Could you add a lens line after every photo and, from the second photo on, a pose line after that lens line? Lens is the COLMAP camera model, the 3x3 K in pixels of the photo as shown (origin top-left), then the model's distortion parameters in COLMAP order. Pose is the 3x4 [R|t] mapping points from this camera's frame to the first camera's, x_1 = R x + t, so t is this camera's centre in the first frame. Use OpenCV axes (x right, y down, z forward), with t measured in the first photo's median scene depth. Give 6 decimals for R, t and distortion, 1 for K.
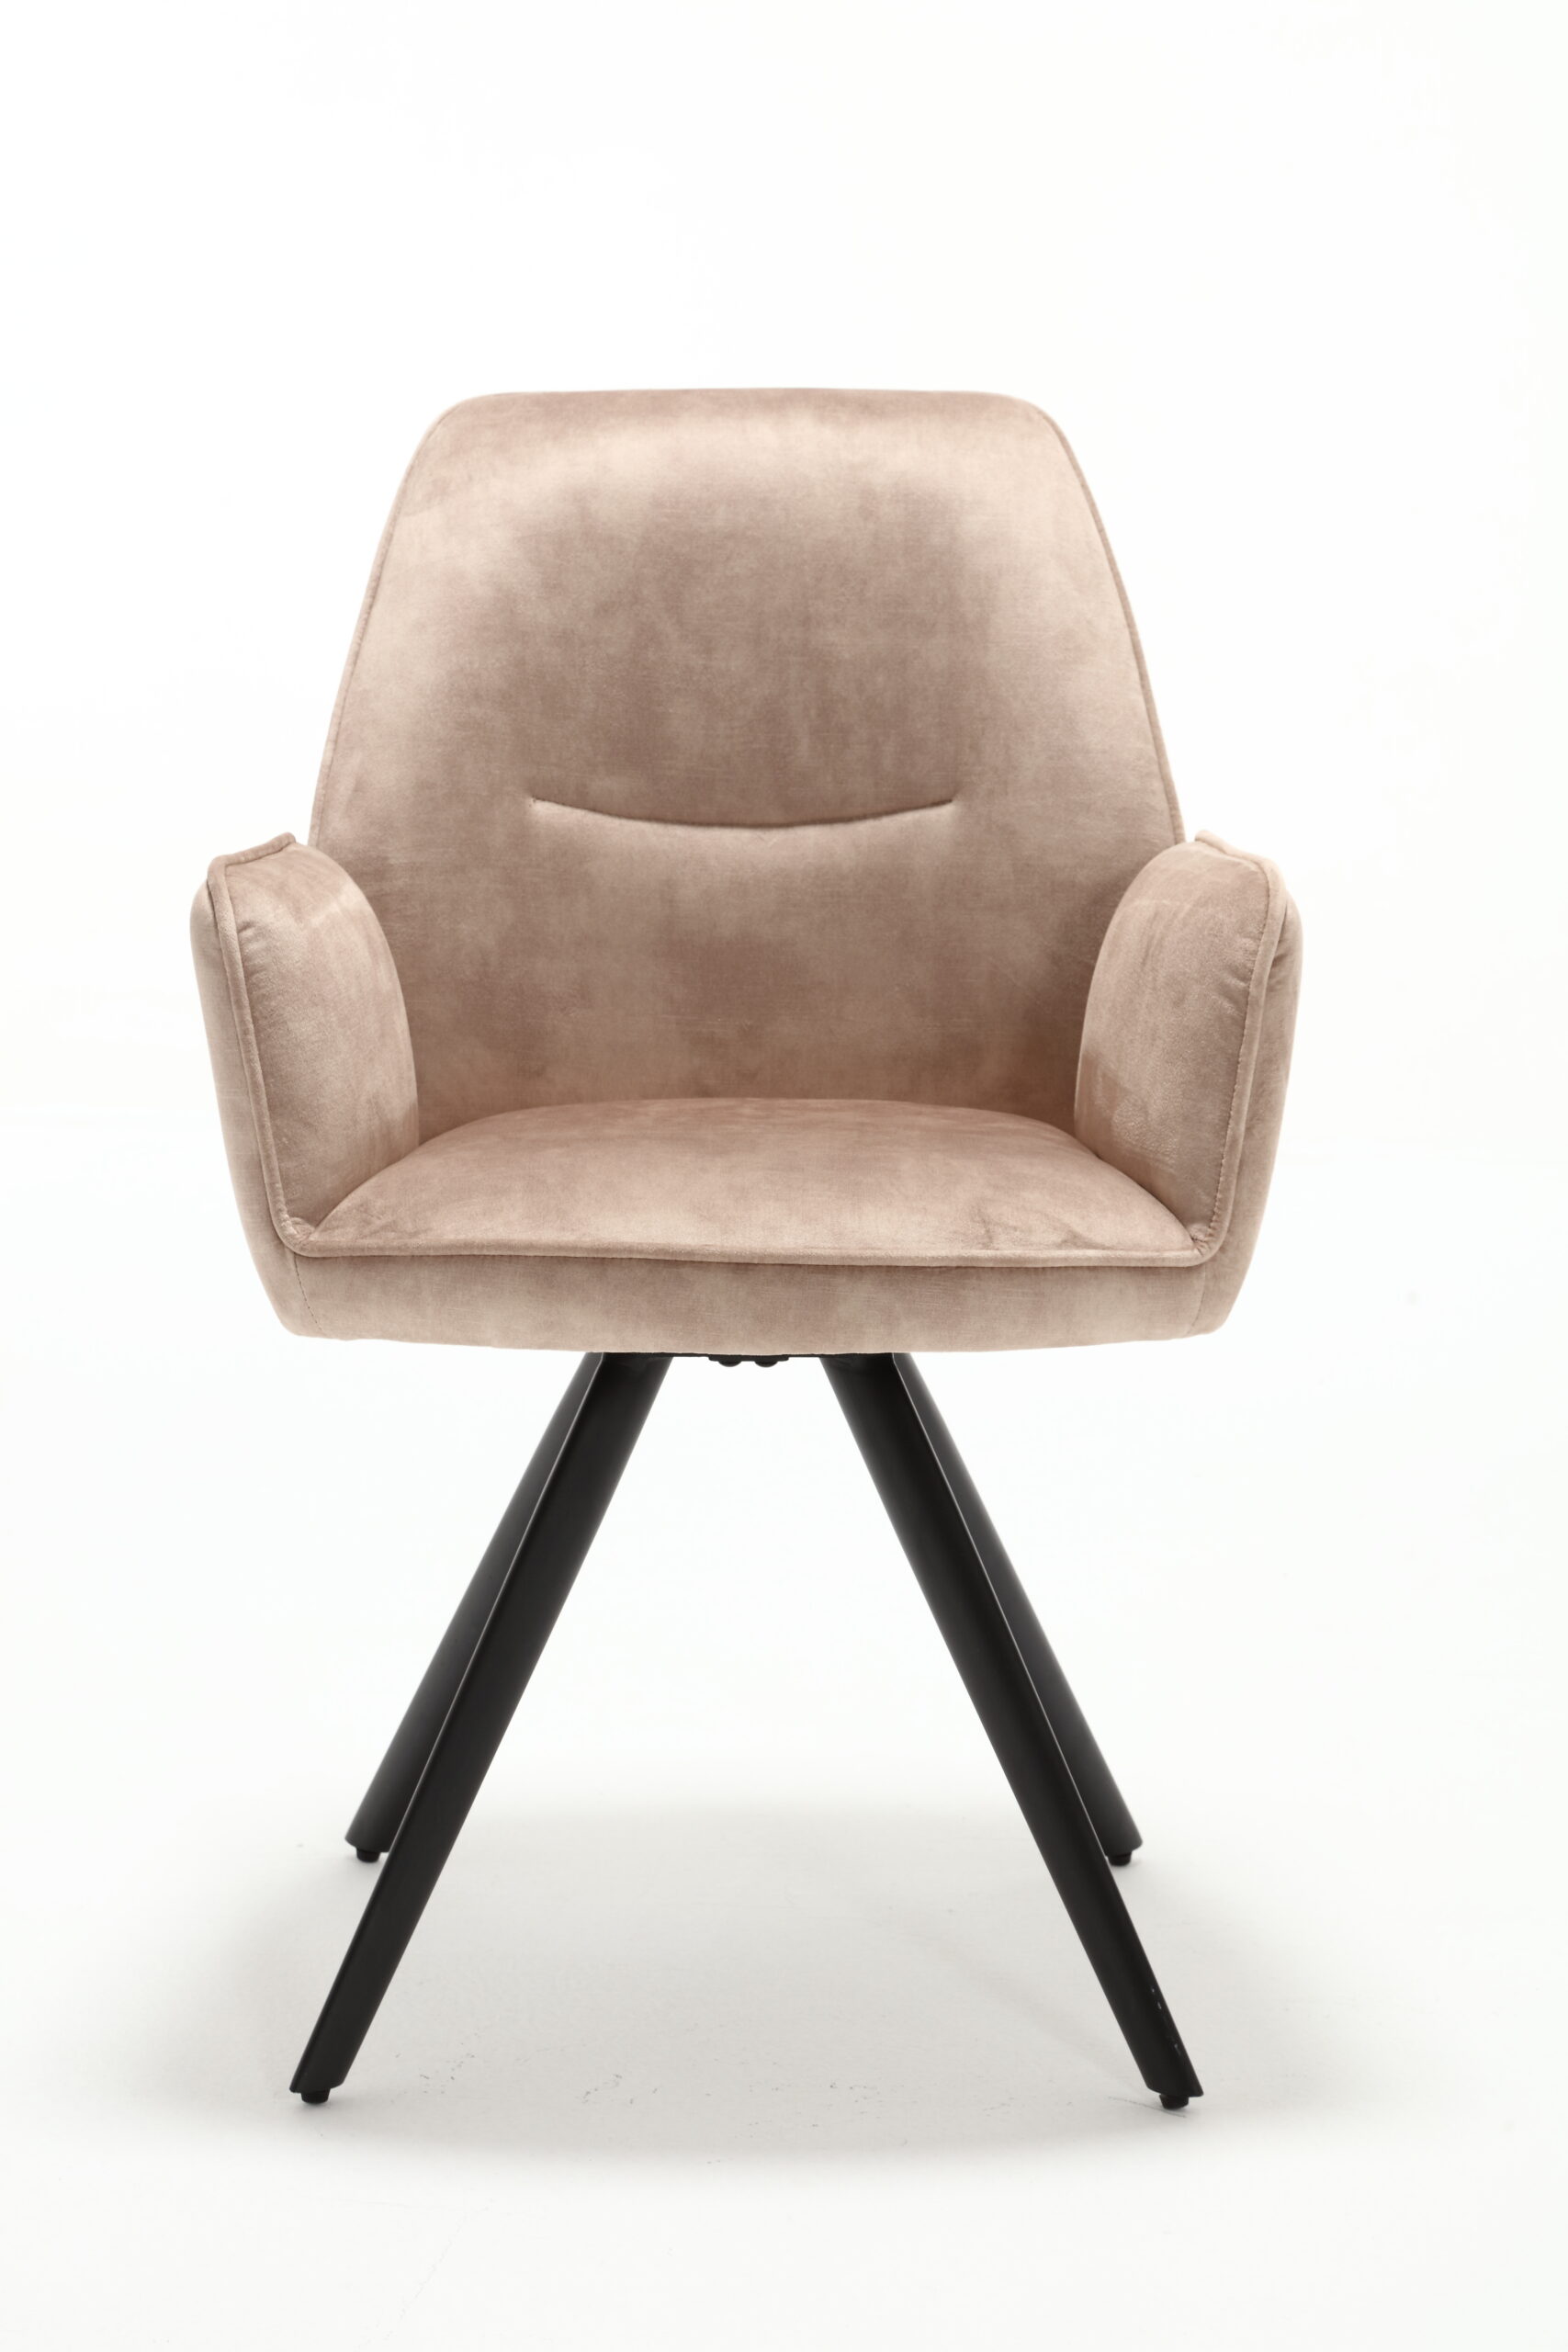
lens RADIAL K [[6448.0, 0, 784.0], [0, 6448.0, 1176.0], [0, 0, 1]] dist [0.595130, -0.352477]
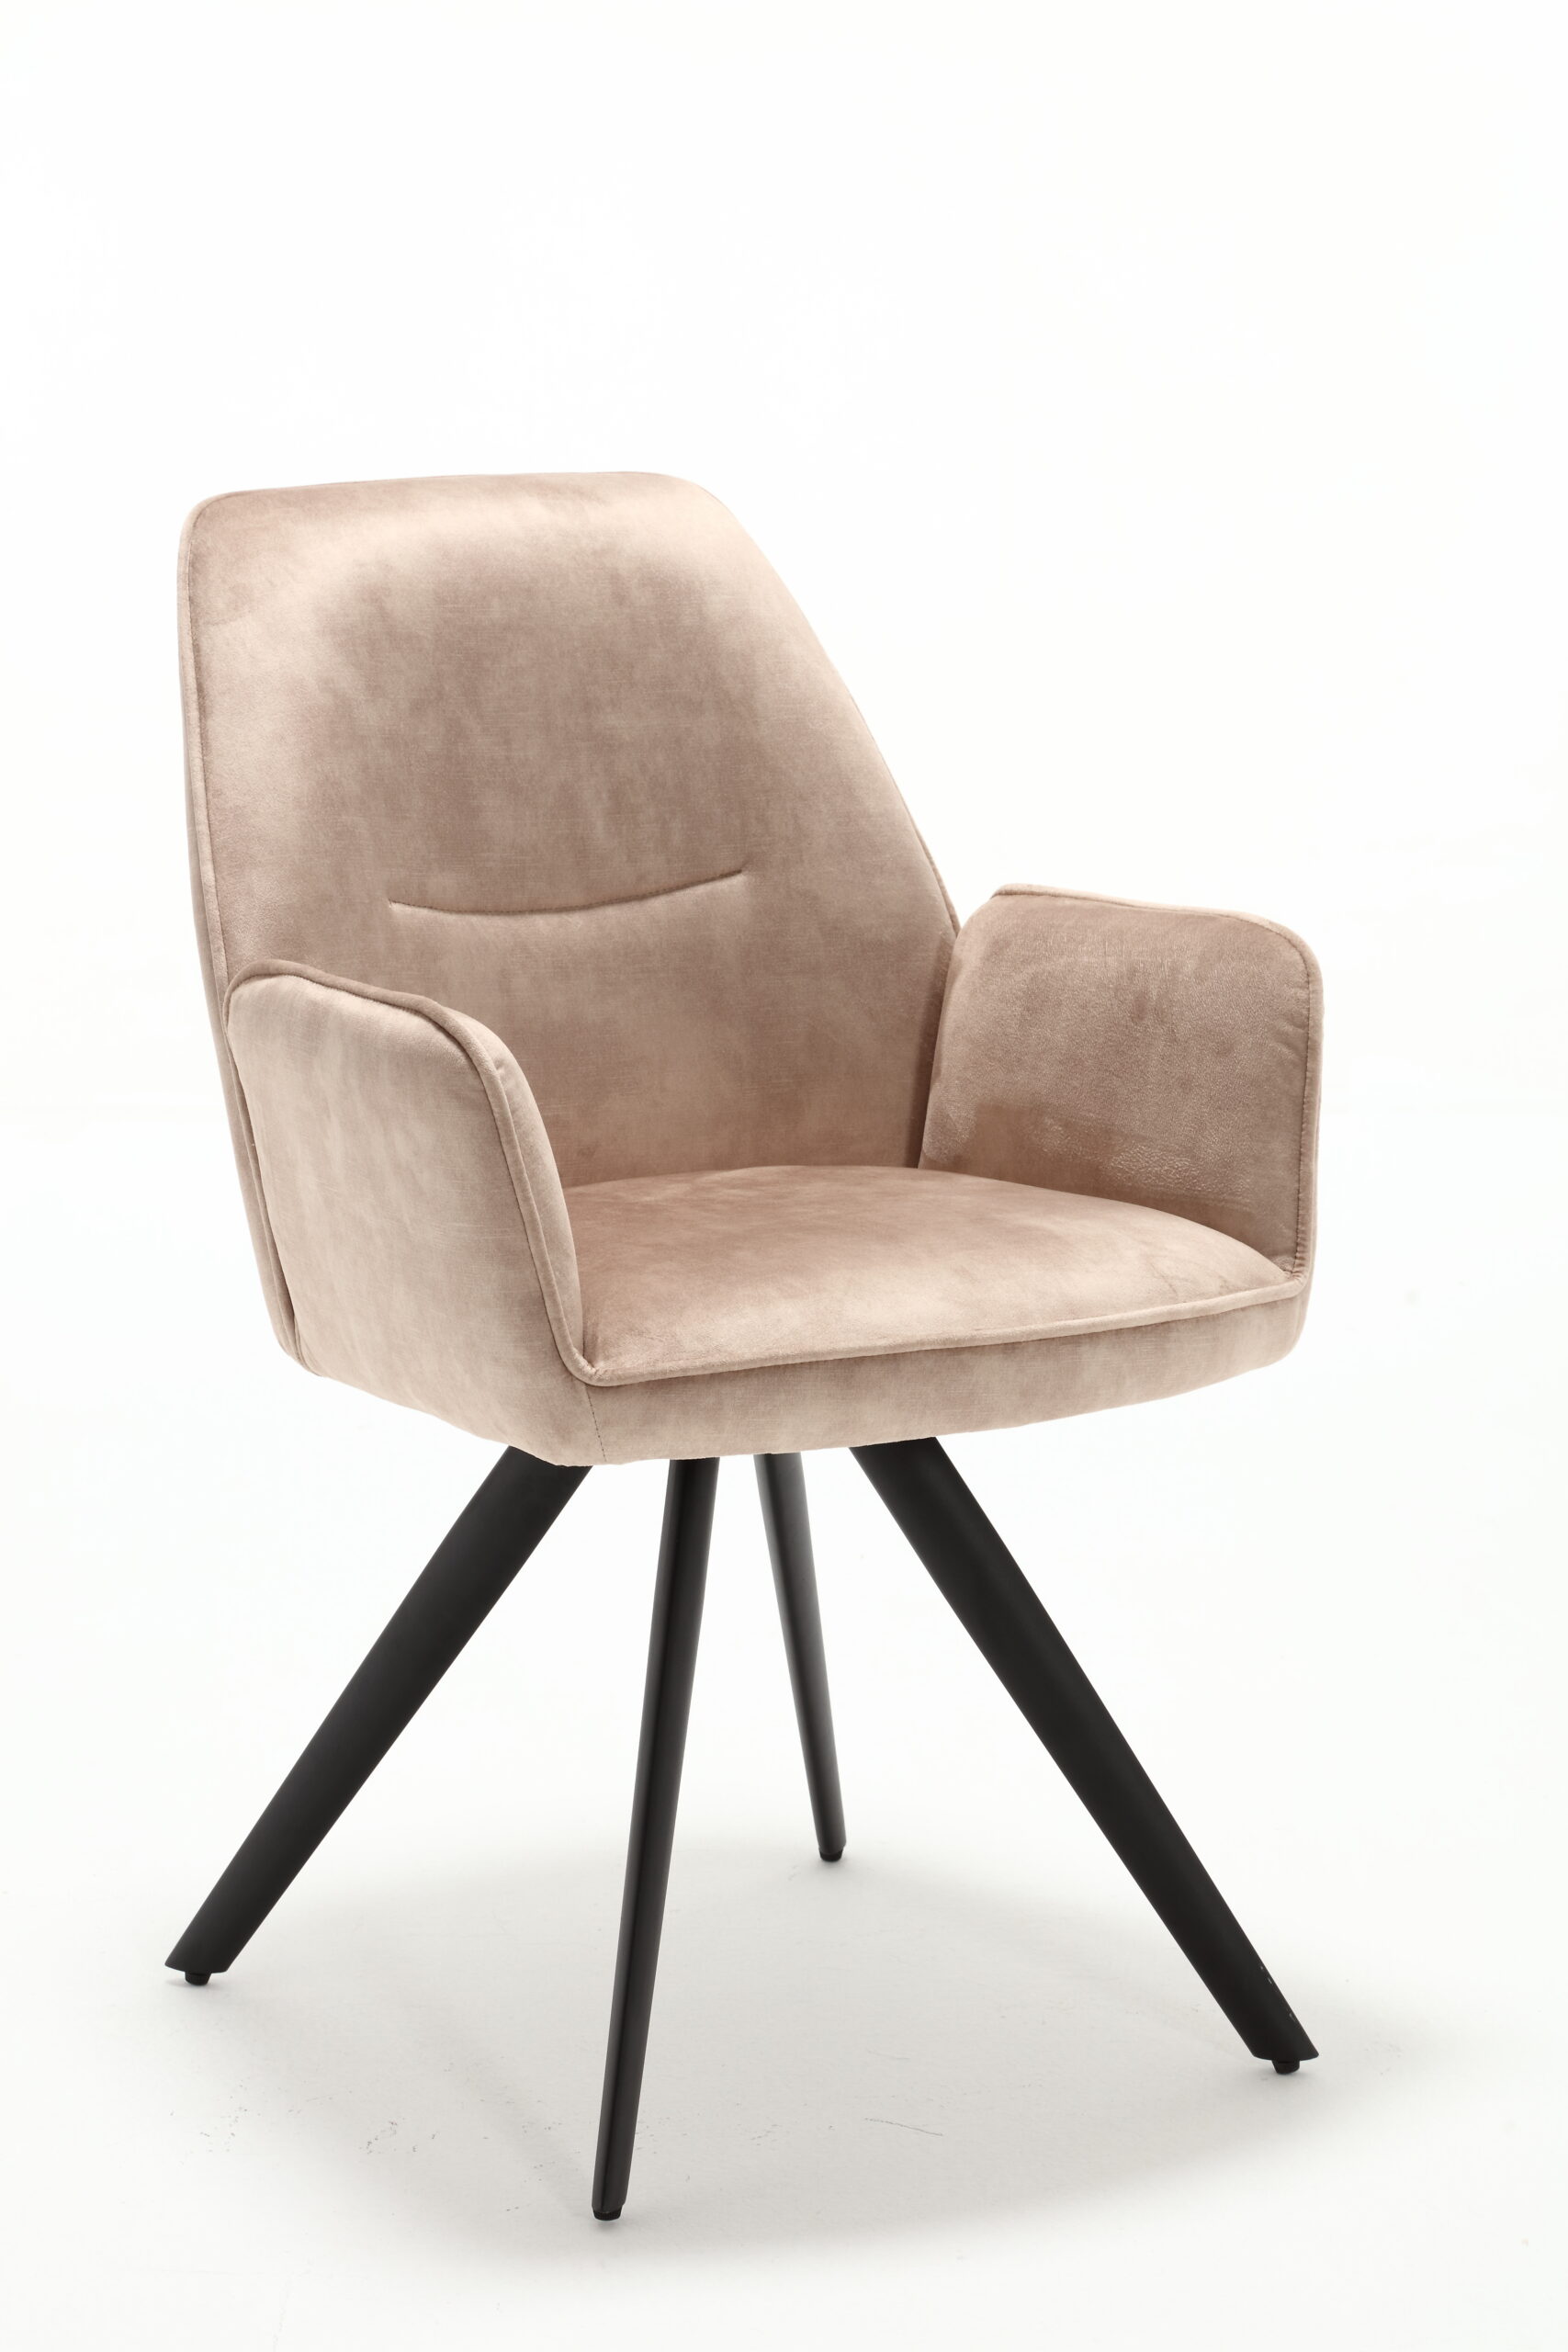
lens RADIAL K [[6235.8, 0, 784.0], [0, 6235.8, 1176.0], [0, 0, 1]] dist [0.473157, -0.190691]
pose [[0.842475, -0.103648, 0.528670, -0.502066], [0.088149, 0.994614, 0.054526, -0.063254], [-0.531474, 0.000665, 0.847074, 0.146566]]
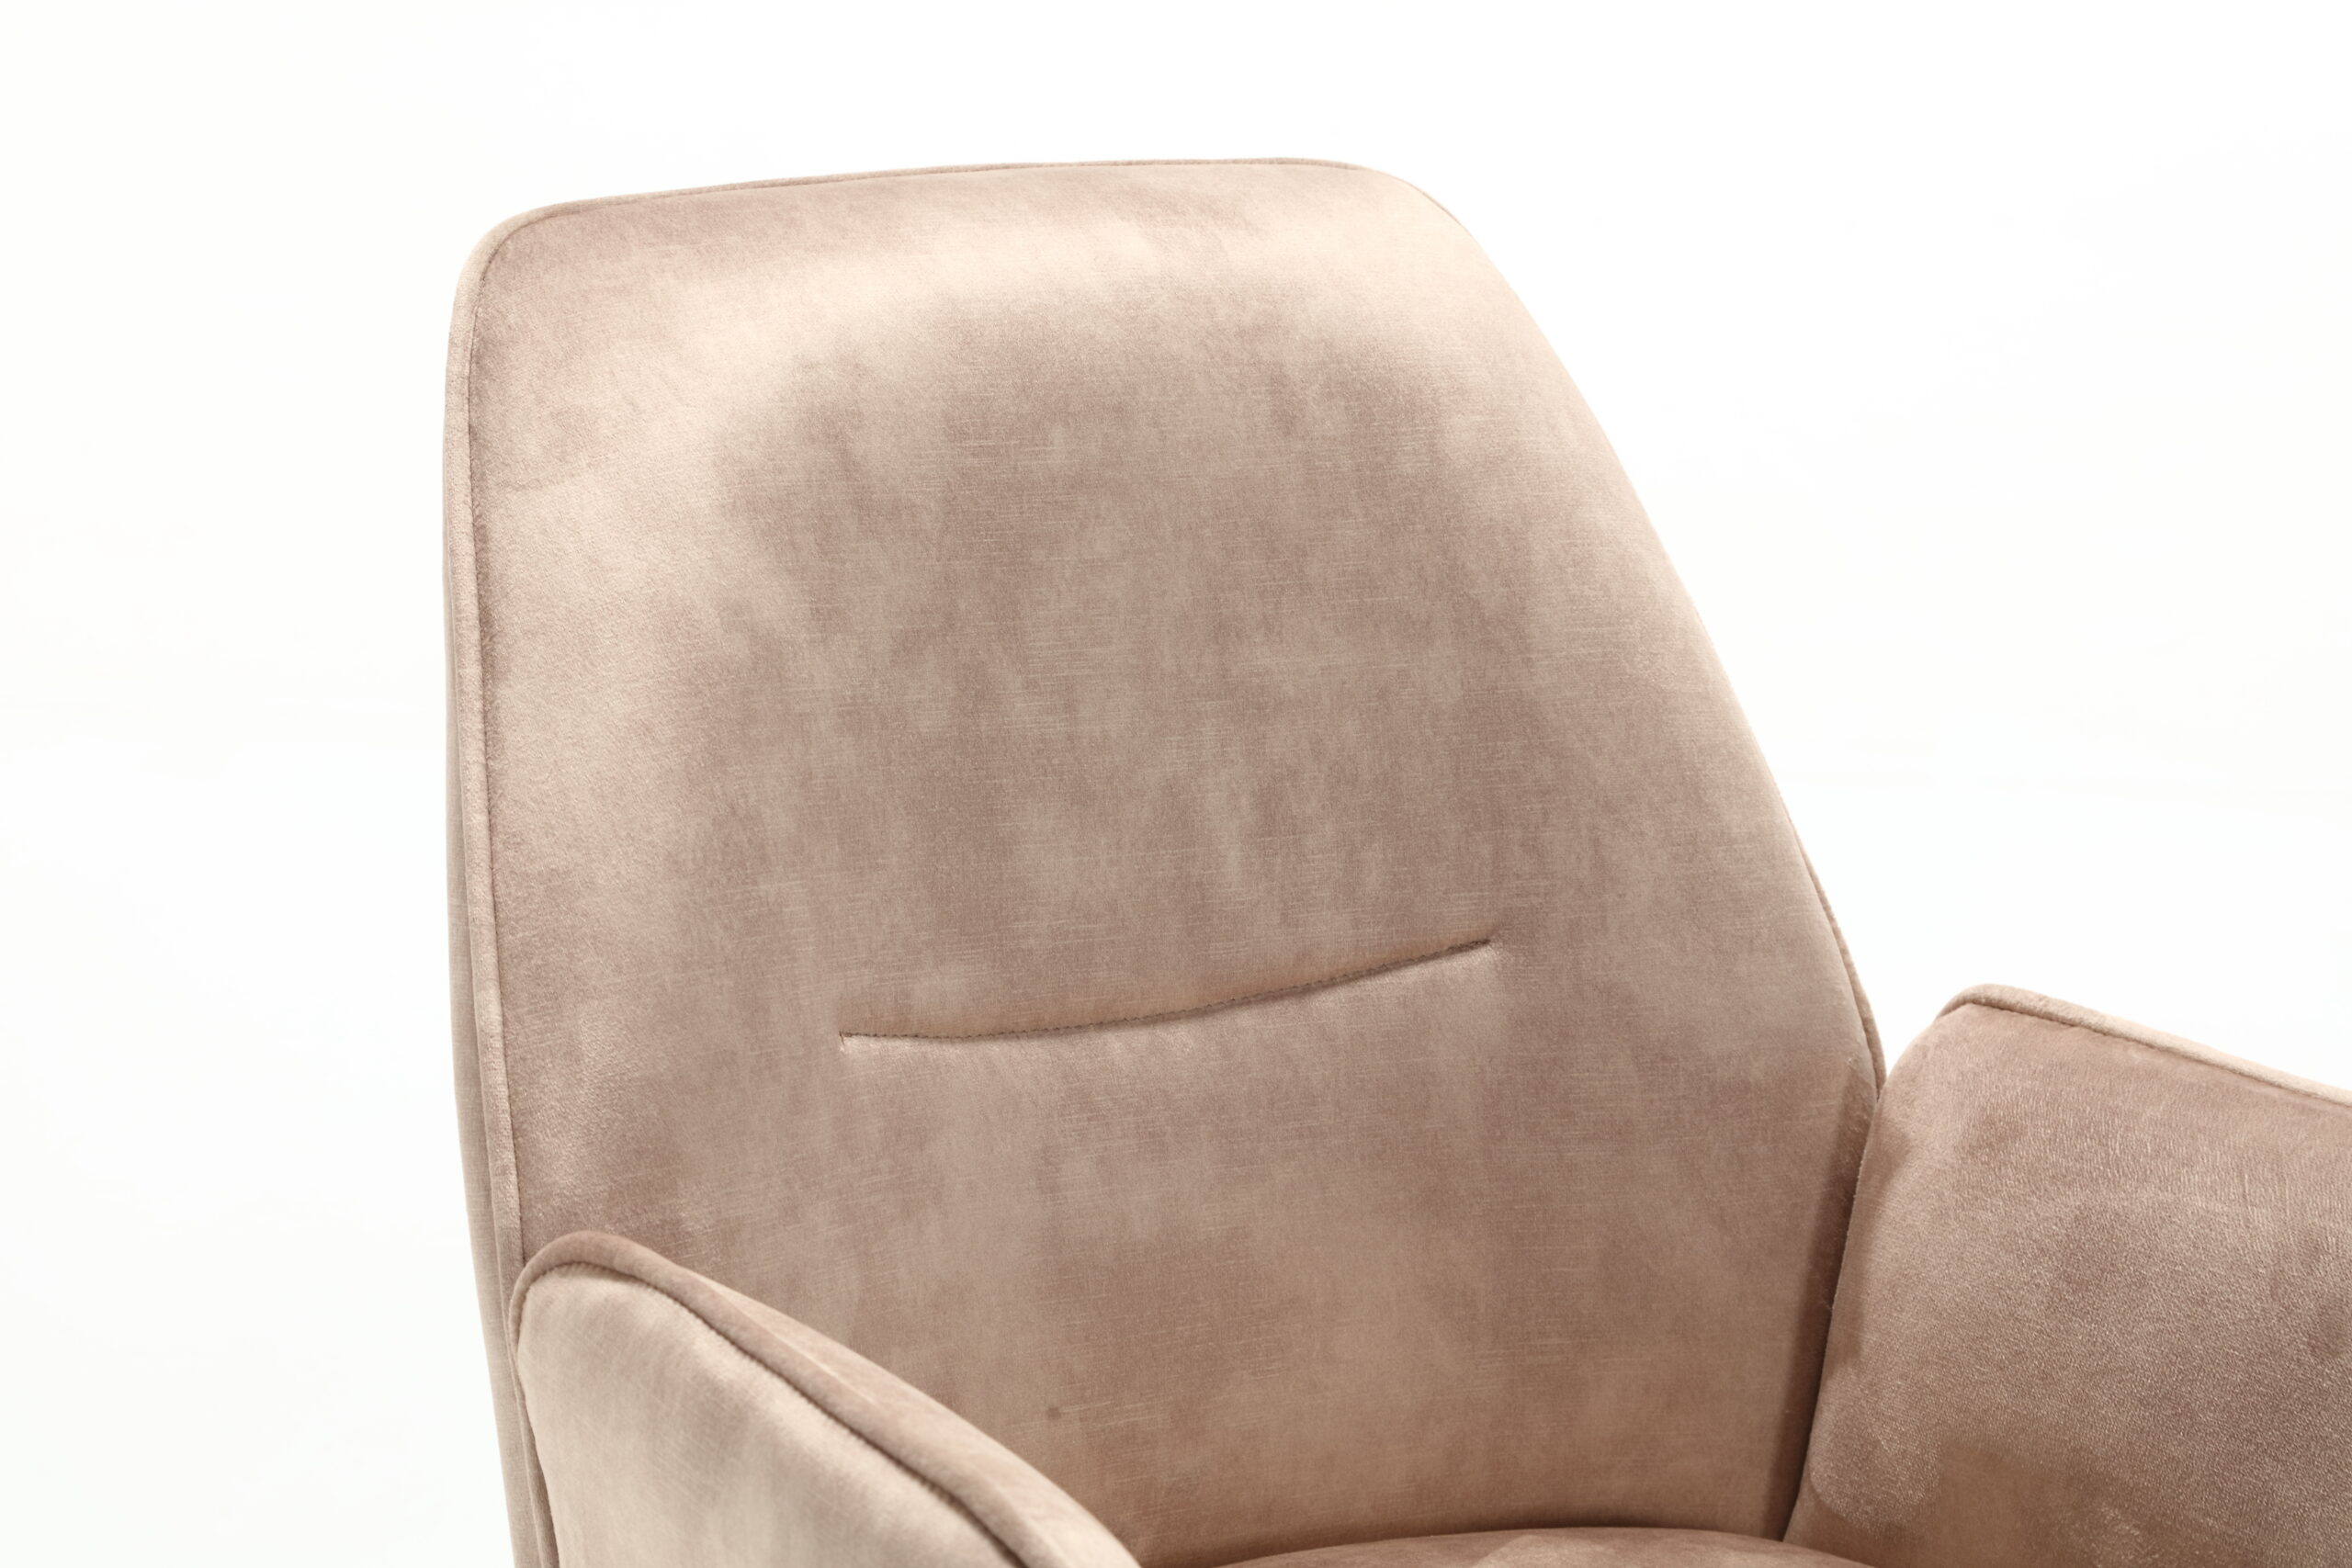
lens RADIAL K [[6078.9, 0, 1176.0], [0, 6078.9, 784.0], [0, 0, 1]] dist [0.547068, -0.403856]
pose [[0.824706, -0.104164, 0.555887, -0.281253], [0.042868, 0.991578, 0.122207, -0.135304], [-0.563935, -0.076955, 0.822226, 0.589161]]
